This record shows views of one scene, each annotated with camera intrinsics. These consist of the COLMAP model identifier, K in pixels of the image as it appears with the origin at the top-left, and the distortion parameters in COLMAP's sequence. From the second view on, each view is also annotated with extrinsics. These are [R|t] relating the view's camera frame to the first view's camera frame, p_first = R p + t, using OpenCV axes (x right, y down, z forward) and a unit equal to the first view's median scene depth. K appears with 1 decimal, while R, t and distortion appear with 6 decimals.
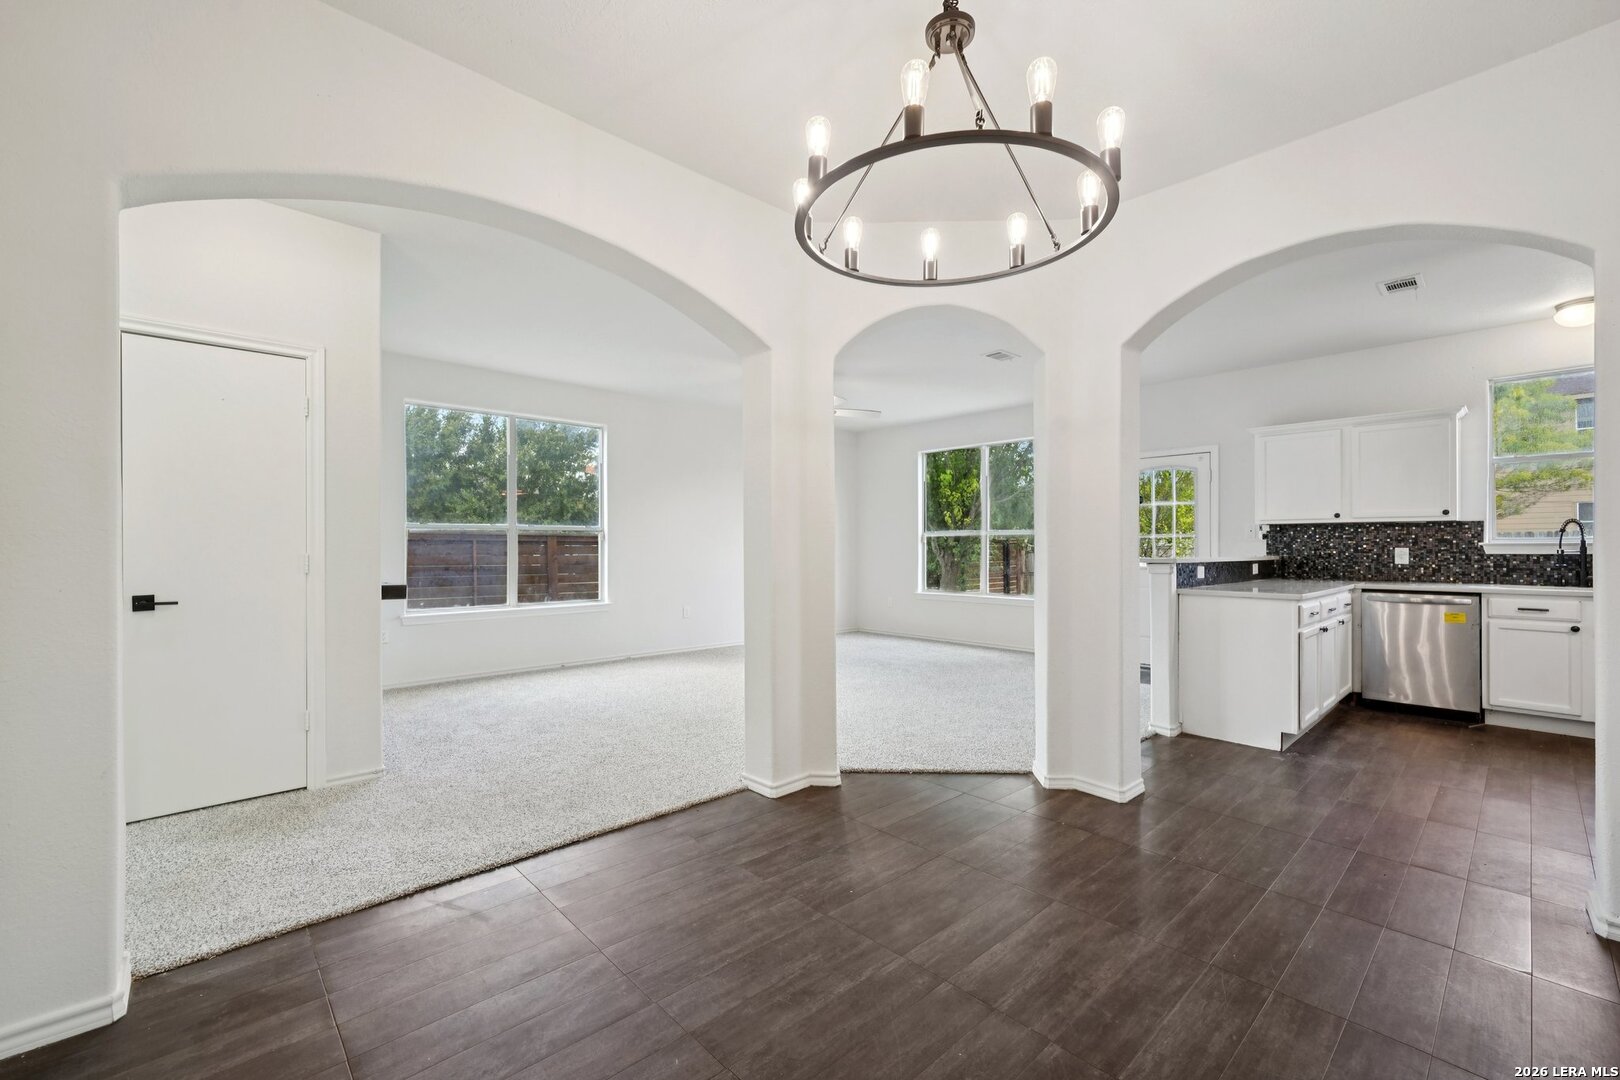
lens RADIAL K [[689.1, 0, 803.1], [0, 689.1, 541.2], [0, 0, 1]] dist [0.003004, 0.000527]
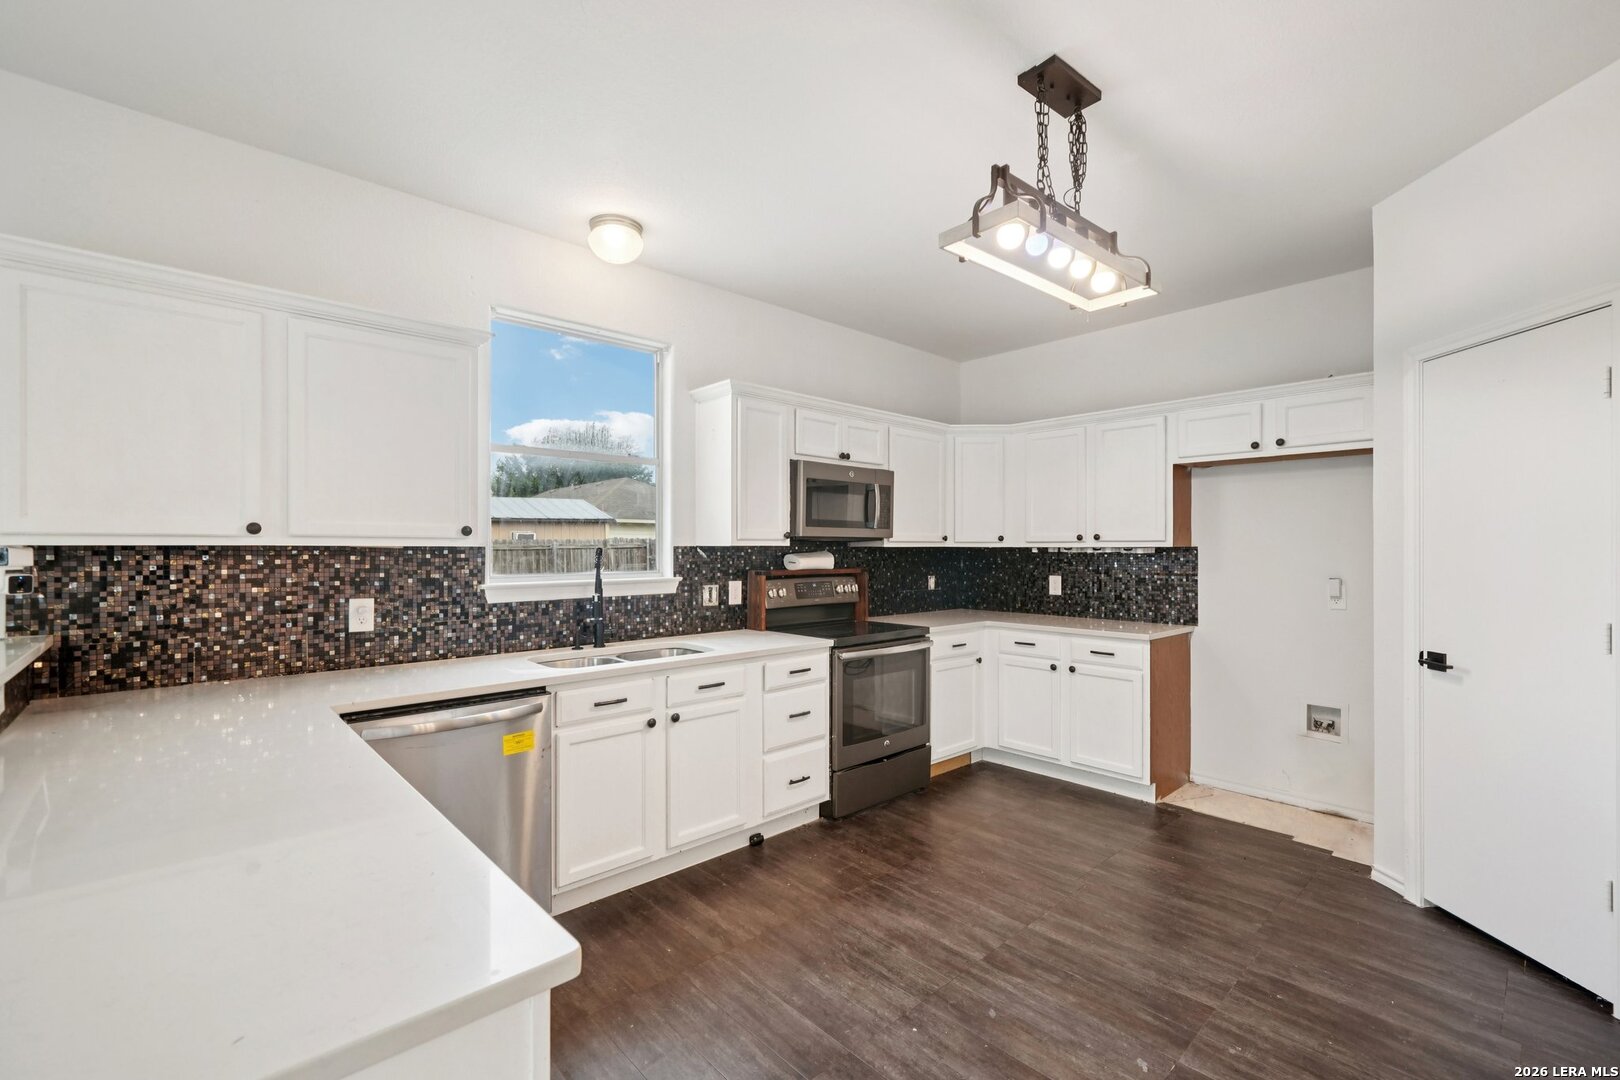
lens RADIAL K [[689.1, 0, 802.7], [0, 689.1, 547.9], [0, 0, 1]] dist [0.003004, 0.000527]
pose [[0.036973, 0.008686, 0.999279, 0.389568], [0.000643, 0.999962, -0.008715, -0.022039], [-0.999316, 0.000965, 0.036966, 0.671483]]
